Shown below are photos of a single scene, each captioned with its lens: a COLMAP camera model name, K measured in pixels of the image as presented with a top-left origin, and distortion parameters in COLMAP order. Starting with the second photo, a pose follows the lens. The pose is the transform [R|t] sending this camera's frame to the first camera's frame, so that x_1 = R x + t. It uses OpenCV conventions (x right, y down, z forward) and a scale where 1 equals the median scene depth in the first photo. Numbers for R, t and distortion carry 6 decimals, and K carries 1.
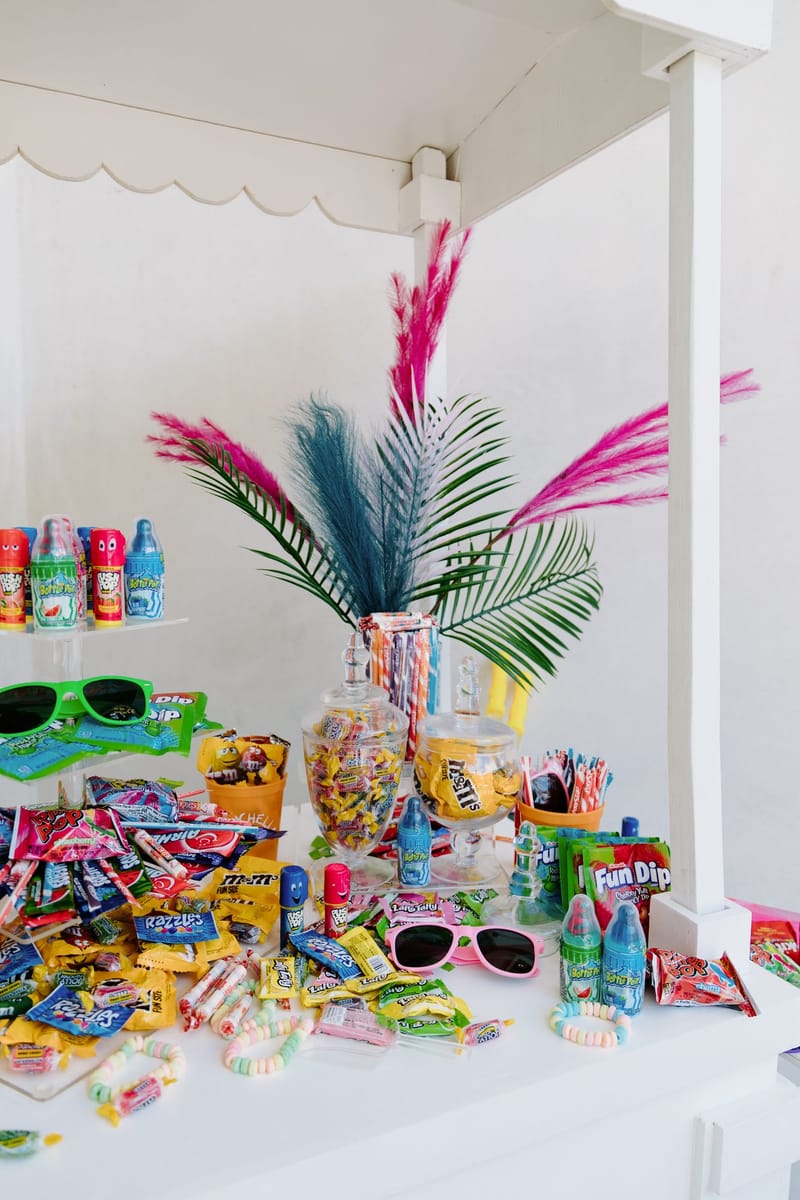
lens RADIAL K [[869.7, 0, 400.0], [0, 869.7, 600.0], [0, 0, 1]] dist [0.003739, 0.000779]
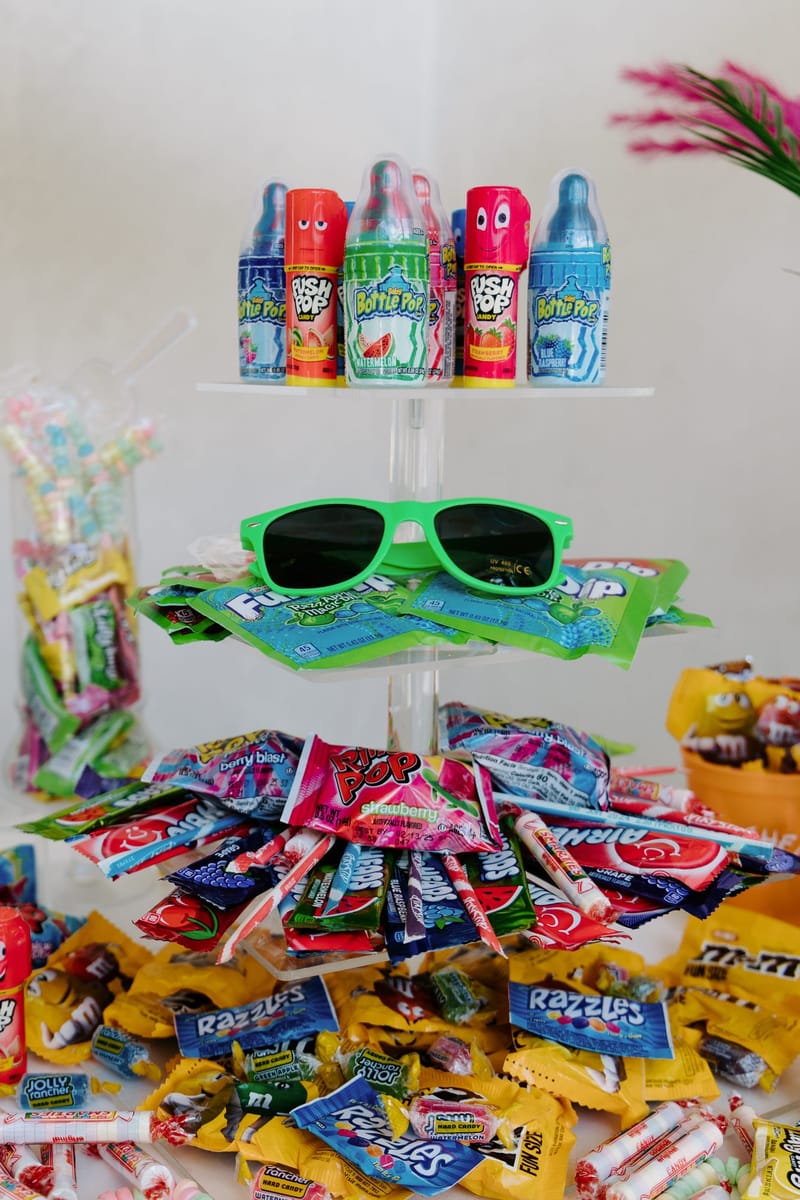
lens RADIAL K [[1518.1, 0, 327.4], [0, 1518.1, 623.8], [0, 0, 1]] dist [-0.001861, 0.005973]
pose [[0.882305, 0.082285, -0.463430, -0.008384], [-0.044653, 0.994792, 0.091621, 0.085744], [0.468555, -0.060144, 0.881384, 0.196544]]
